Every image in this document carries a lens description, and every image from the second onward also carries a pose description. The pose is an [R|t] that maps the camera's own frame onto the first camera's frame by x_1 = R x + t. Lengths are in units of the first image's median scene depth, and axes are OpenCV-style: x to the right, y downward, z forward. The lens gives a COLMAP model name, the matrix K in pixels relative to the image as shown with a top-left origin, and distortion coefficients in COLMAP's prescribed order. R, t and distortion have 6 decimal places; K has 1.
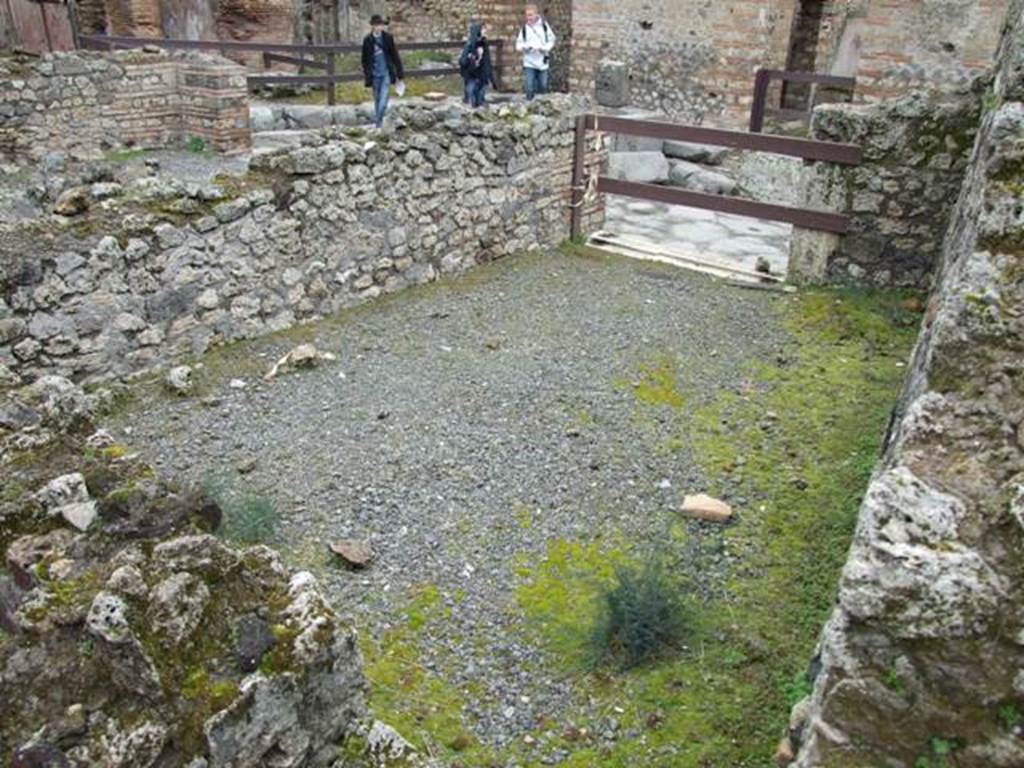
lens RADIAL K [[822.0, 0, 511.5], [0, 822.0, 369.5], [0, 0, 1]] dist [-0.054951, 0.044765]
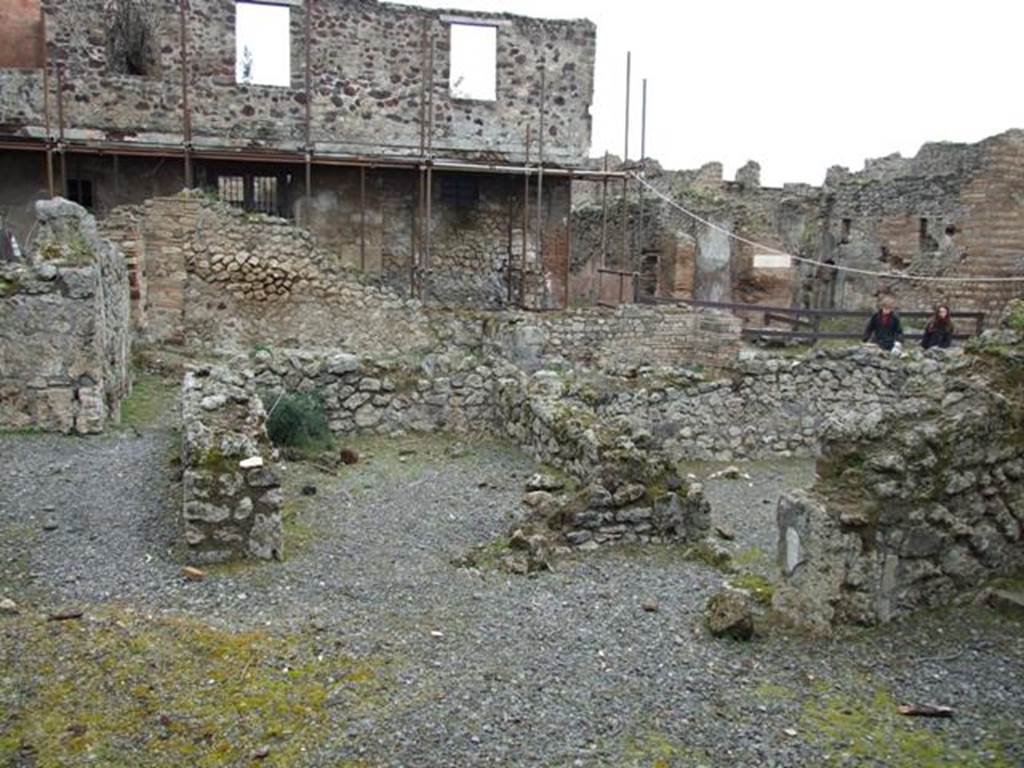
lens RADIAL K [[880.5, 0, 512.0], [0, 880.5, 384.0], [0, 0, 1]] dist [-0.055781, 0.000509]
pose [[0.833416, 0.082410, -0.546468, 0.320797], [-0.238549, 0.945601, -0.221208, 0.295193], [0.498511, 0.314717, 0.807738, -0.706799]]
